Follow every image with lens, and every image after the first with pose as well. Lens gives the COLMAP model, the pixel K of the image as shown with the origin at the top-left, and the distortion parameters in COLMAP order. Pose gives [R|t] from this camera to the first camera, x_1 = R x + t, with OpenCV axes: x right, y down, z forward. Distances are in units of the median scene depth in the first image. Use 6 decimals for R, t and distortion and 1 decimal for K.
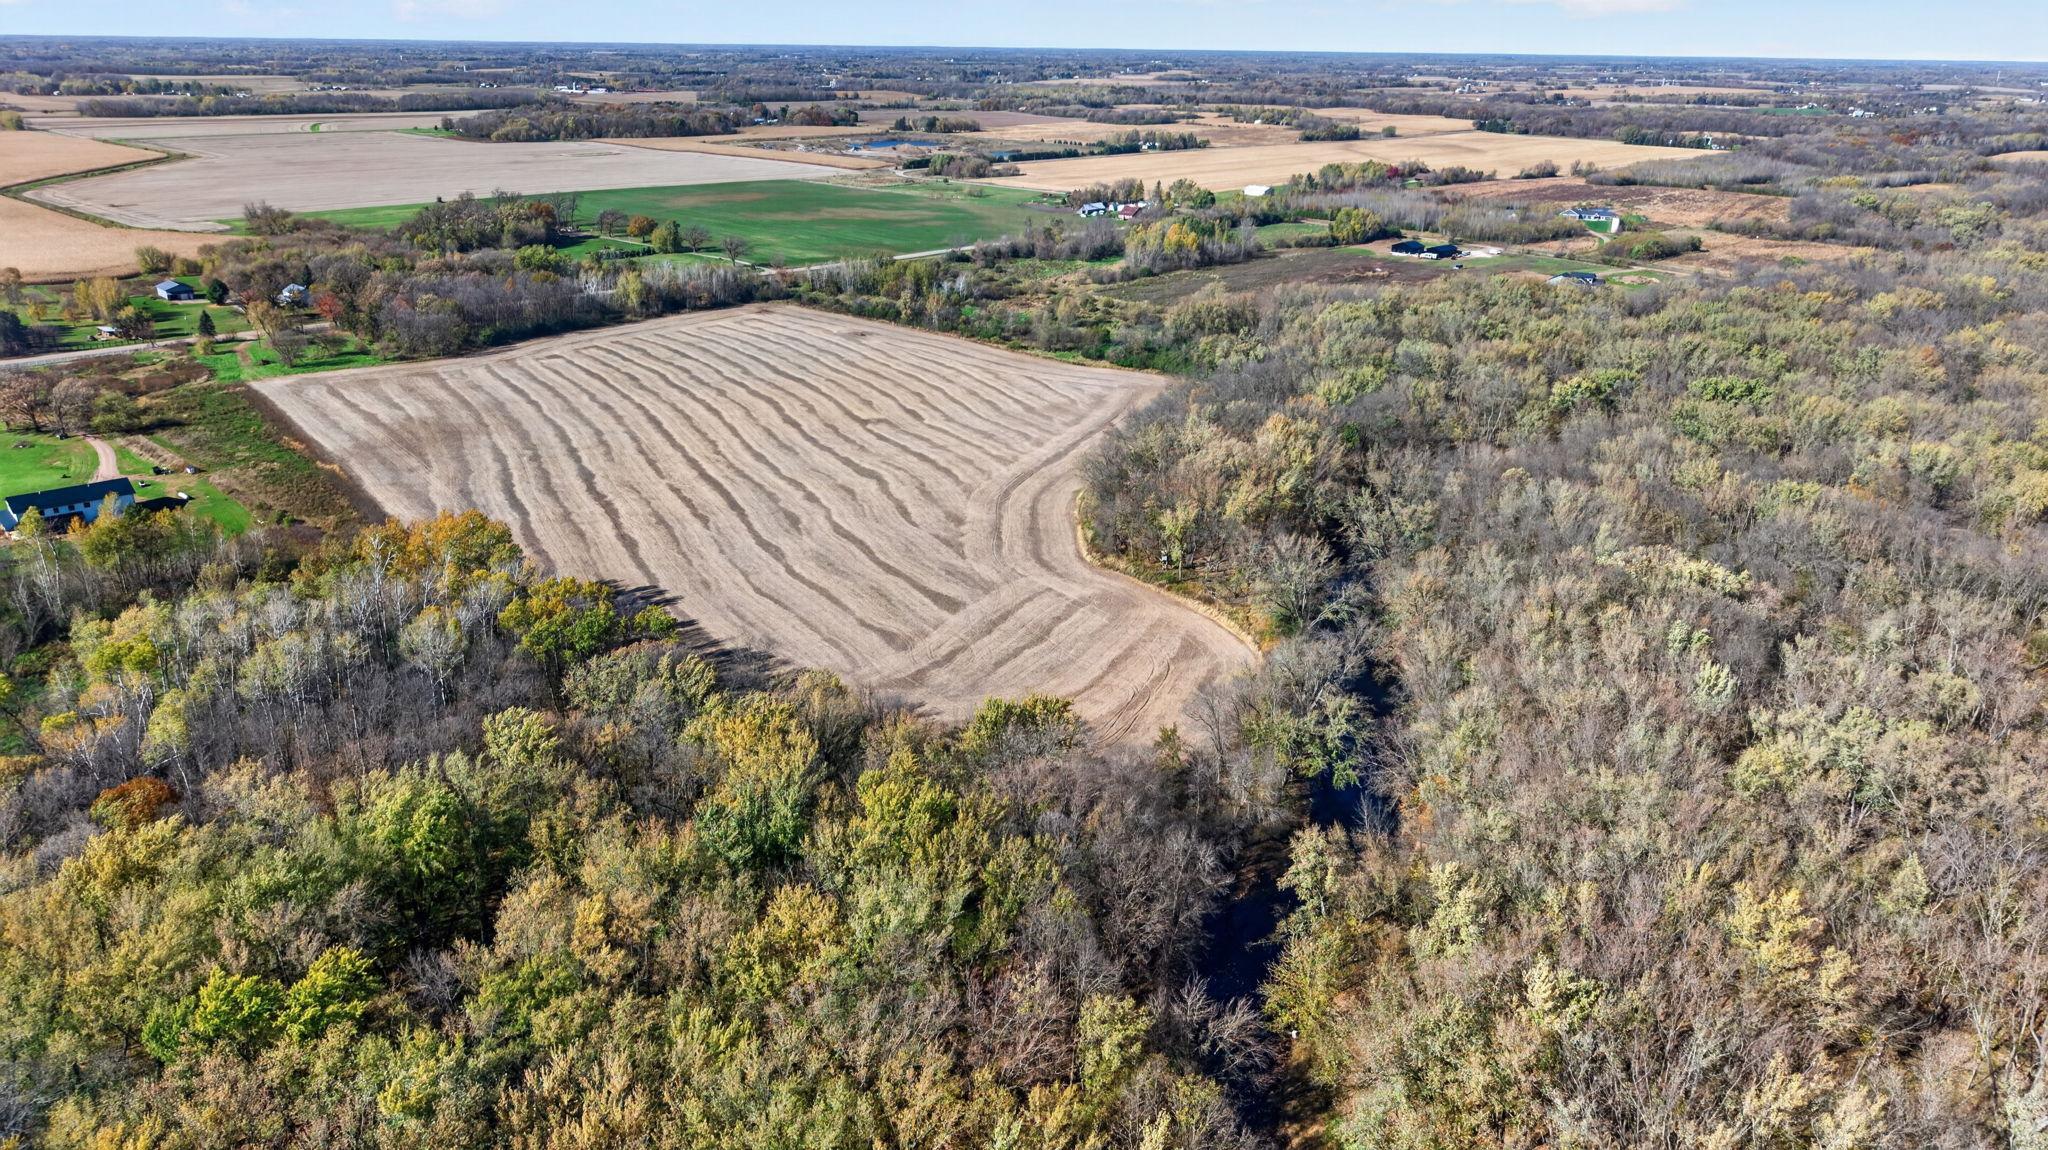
lens RADIAL K [[1386.5, 0, 1021.1], [0, 1386.5, 594.5], [0, 0, 1]] dist [0.024695, -0.033442]
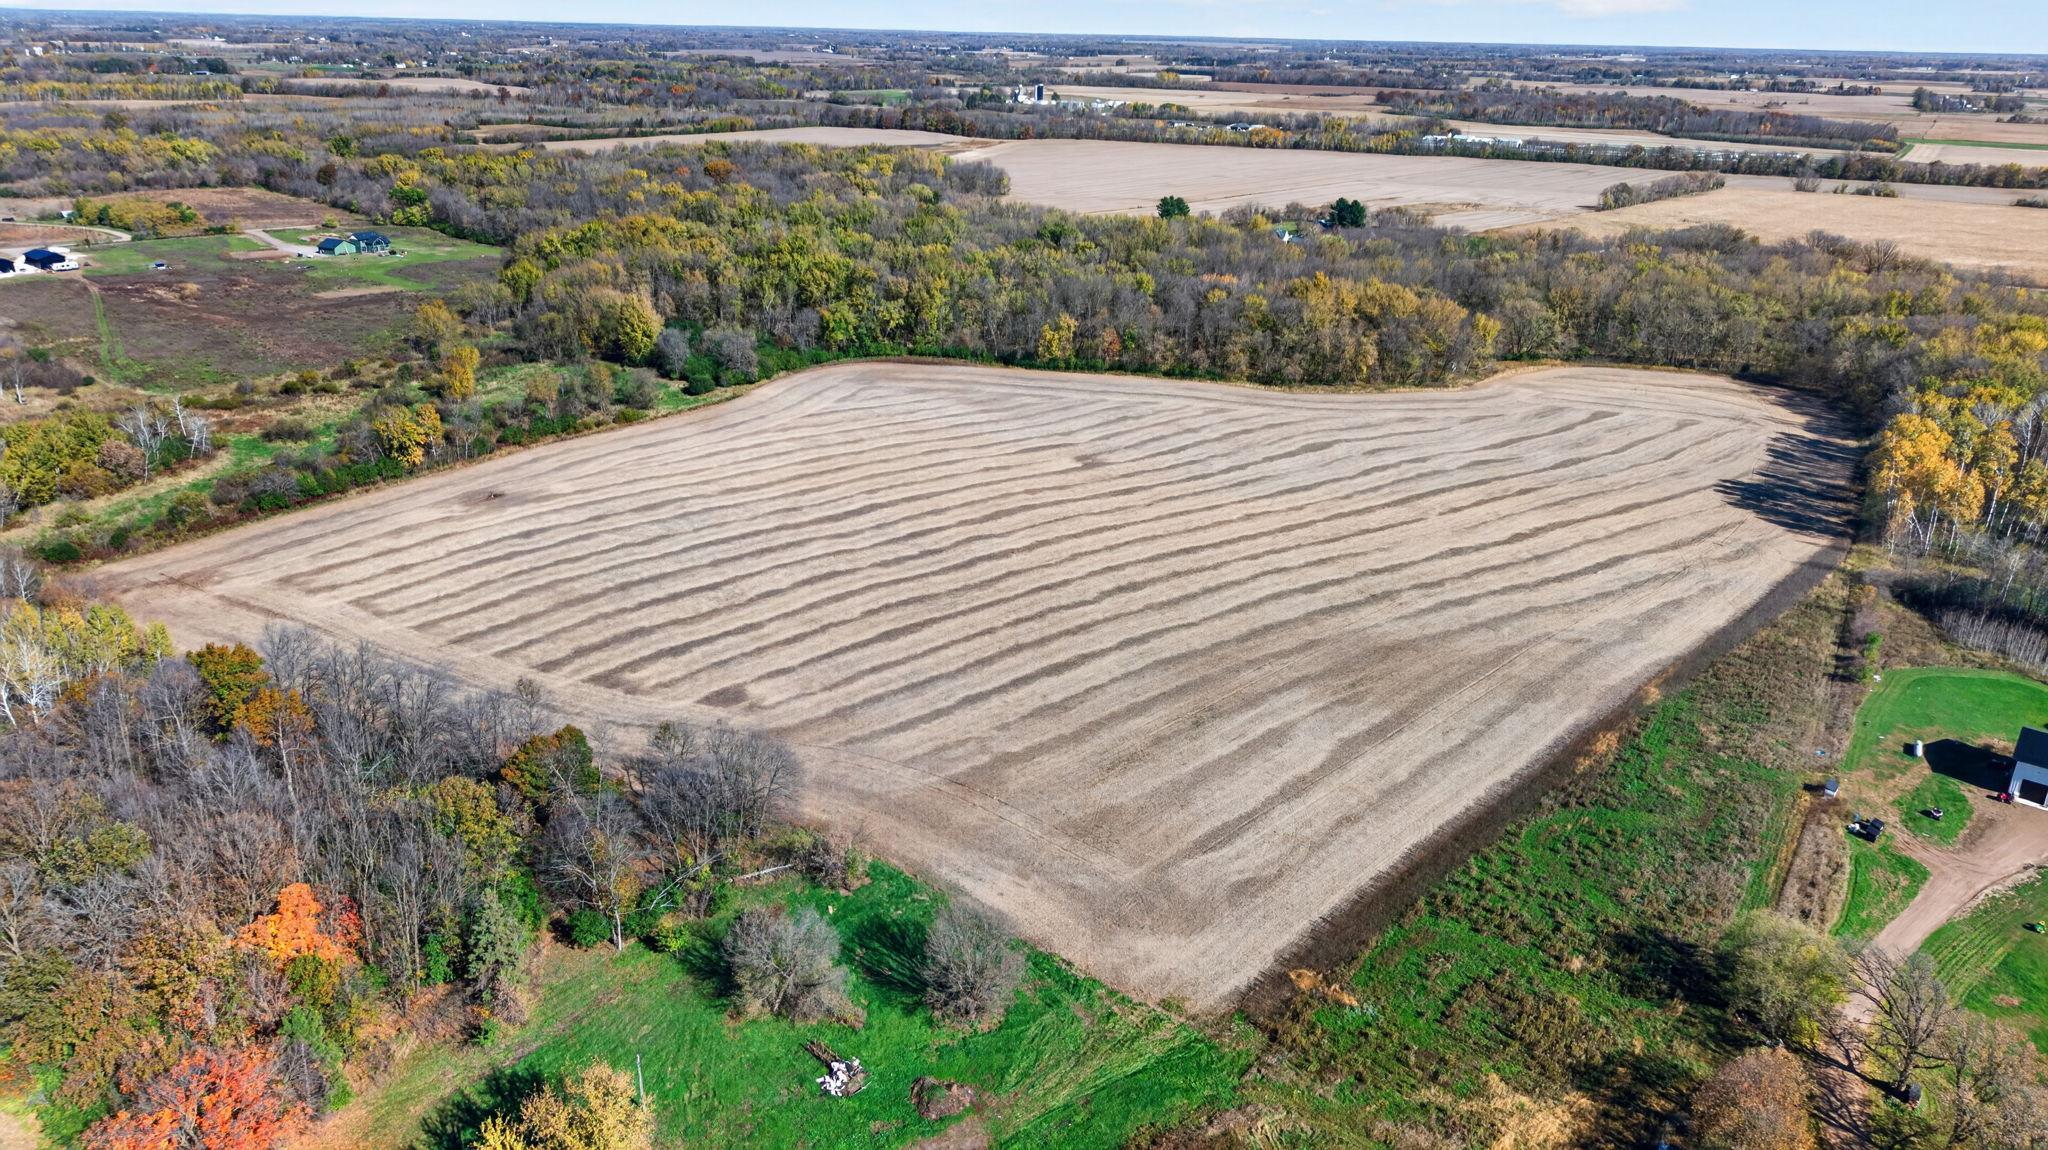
lens RADIAL K [[1386.5, 0, 1018.9], [0, 1386.5, 566.0], [0, 0, 1]] dist [0.024695, -0.033442]
pose [[-0.134040, -0.370847, 0.918970, -0.927206], [0.350906, 0.849491, 0.393992, -0.437033], [-0.926767, 0.375283, 0.016267, 1.151706]]
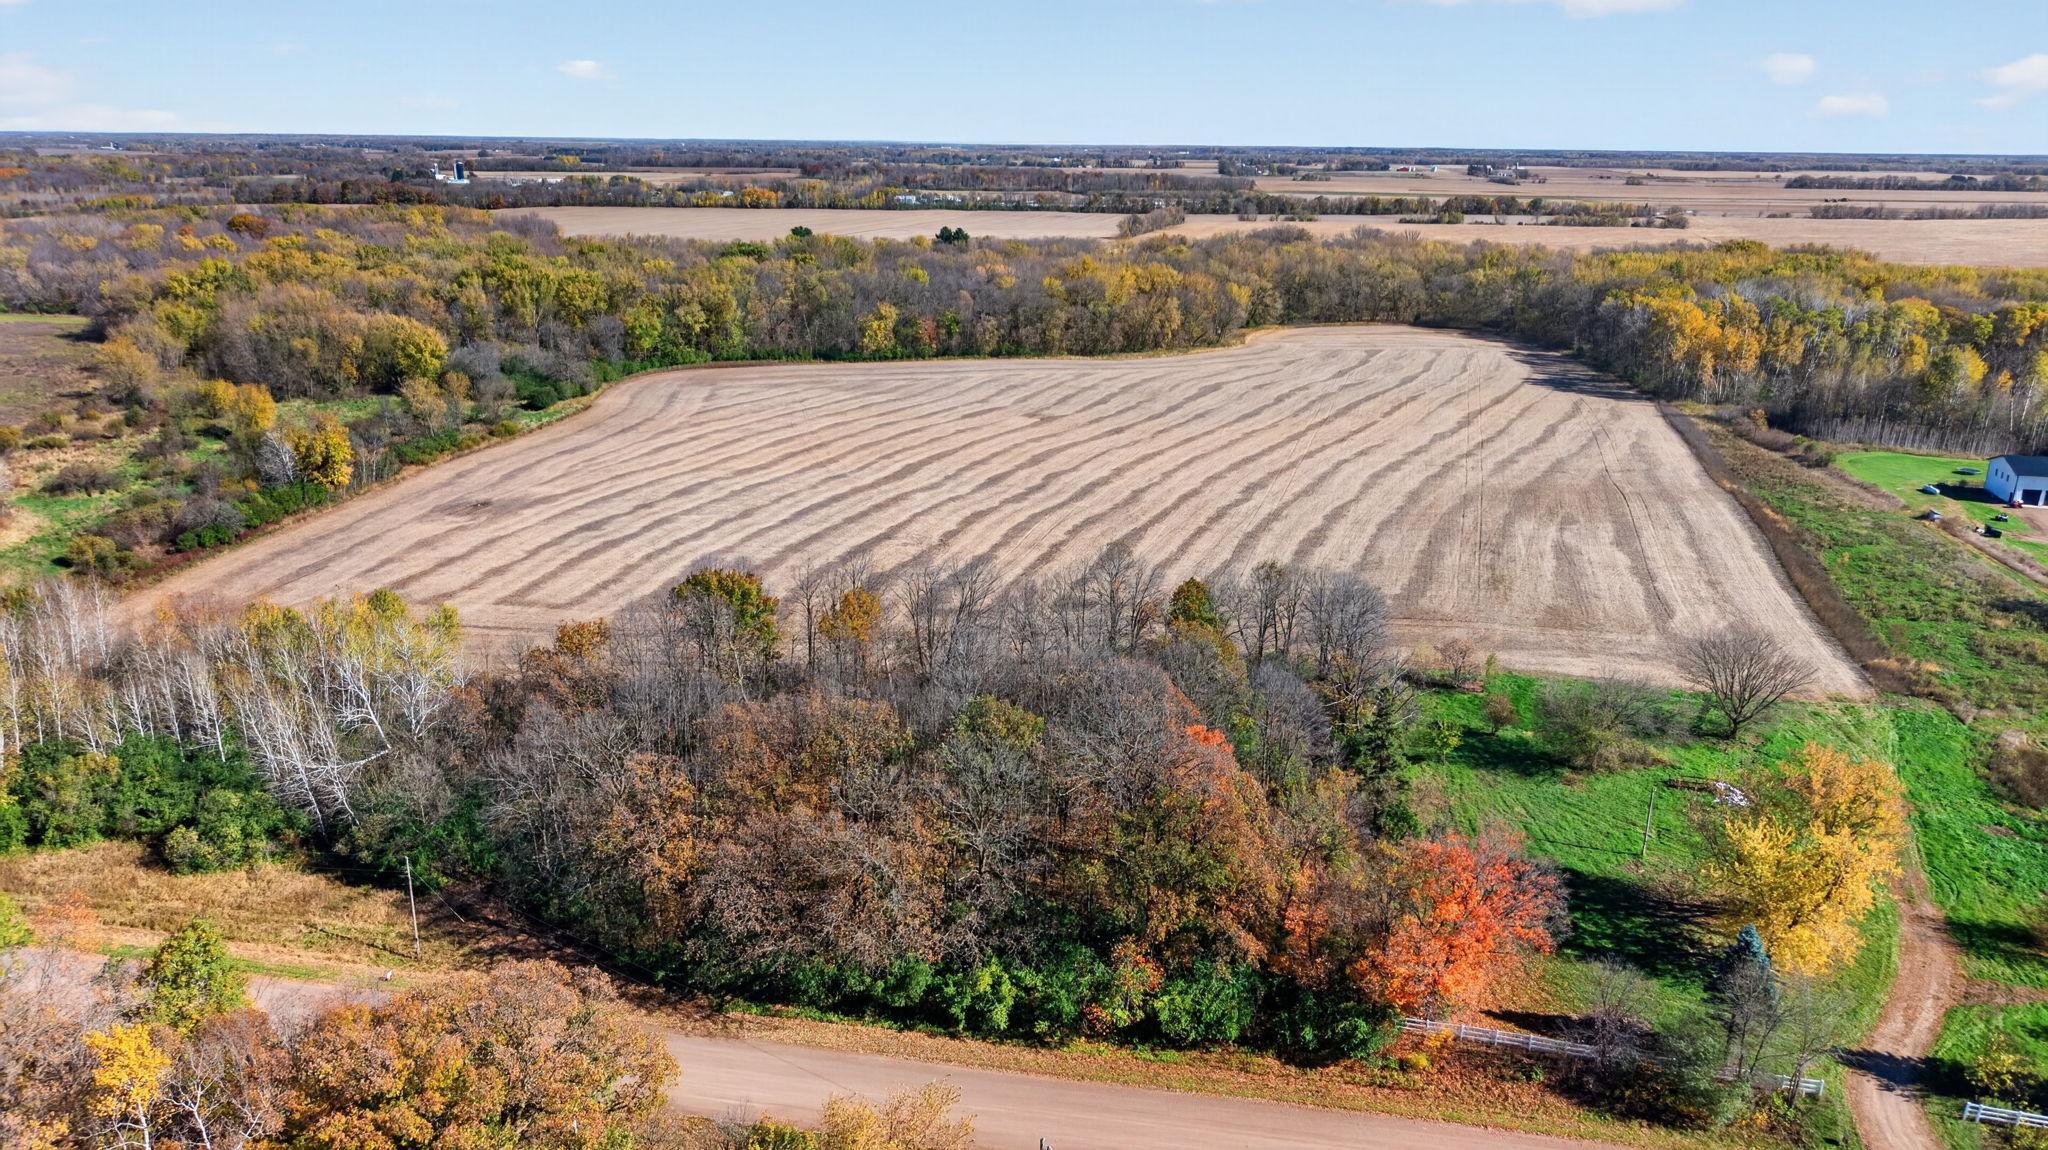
lens RADIAL K [[1386.5, 0, 1030.3], [0, 1386.5, 568.4], [0, 0, 1]] dist [0.024695, -0.033442]
pose [[-0.562636, -0.260610, 0.784553, -0.816251], [0.292682, 0.824754, 0.483858, -0.479596], [-0.773161, 0.501860, -0.387760, 1.487699]]
